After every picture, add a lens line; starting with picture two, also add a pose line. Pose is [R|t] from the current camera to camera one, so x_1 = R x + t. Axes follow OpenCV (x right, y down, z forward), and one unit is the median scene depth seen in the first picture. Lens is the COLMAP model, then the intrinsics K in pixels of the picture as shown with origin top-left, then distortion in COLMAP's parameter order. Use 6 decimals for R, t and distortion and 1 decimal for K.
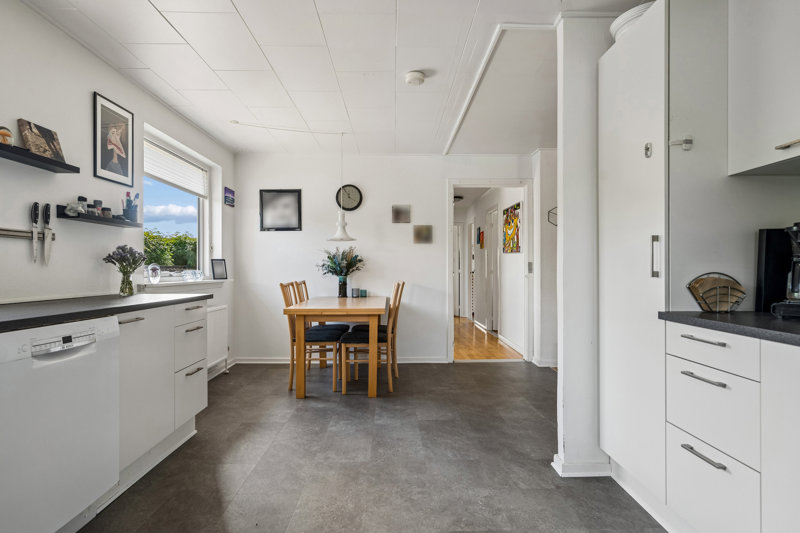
lens RADIAL K [[394.2, 0, 400.0], [0, 394.2, 266.5], [0, 0, 1]] dist [-0.000098, 0.000062]
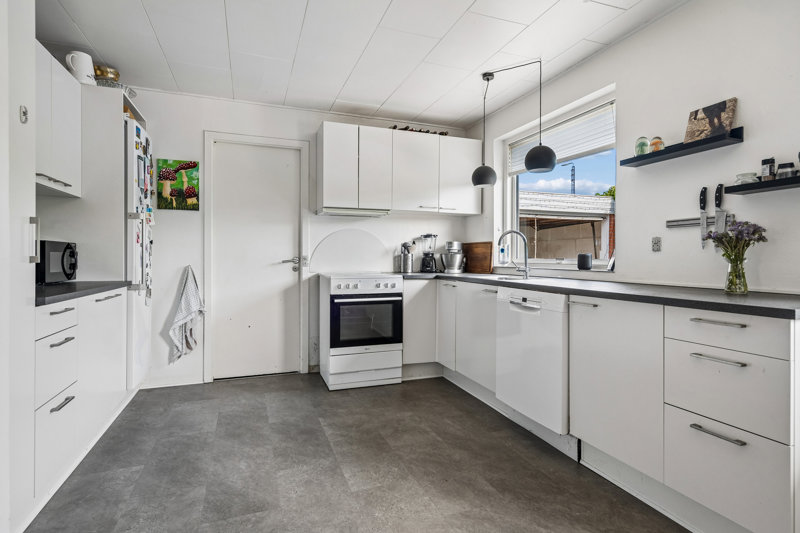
lens RADIAL K [[408.4, 0, 402.5], [0, 408.4, 259.9], [0, 0, 1]] dist [-0.000740, 0.000314]
pose [[-0.940892, 0.000463, -0.338705, 0.101523], [0.001162, 0.999998, -0.001863, 0.015019], [0.338703, -0.002147, -0.940891, 1.369521]]
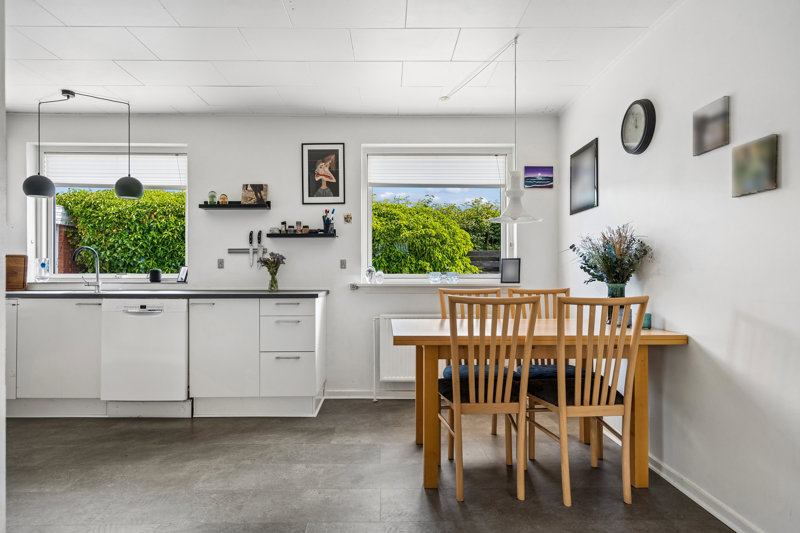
lens RADIAL K [[470.9, 0, 400.0], [0, 470.9, 266.5], [0, 0, 1]] dist [-0.000385, -0.000004]
pose [[0.013954, -0.012162, -0.999829, 0.868426], [0.009007, 0.999887, -0.012037, 0.013704], [0.999862, -0.008838, 0.014062, 1.288607]]
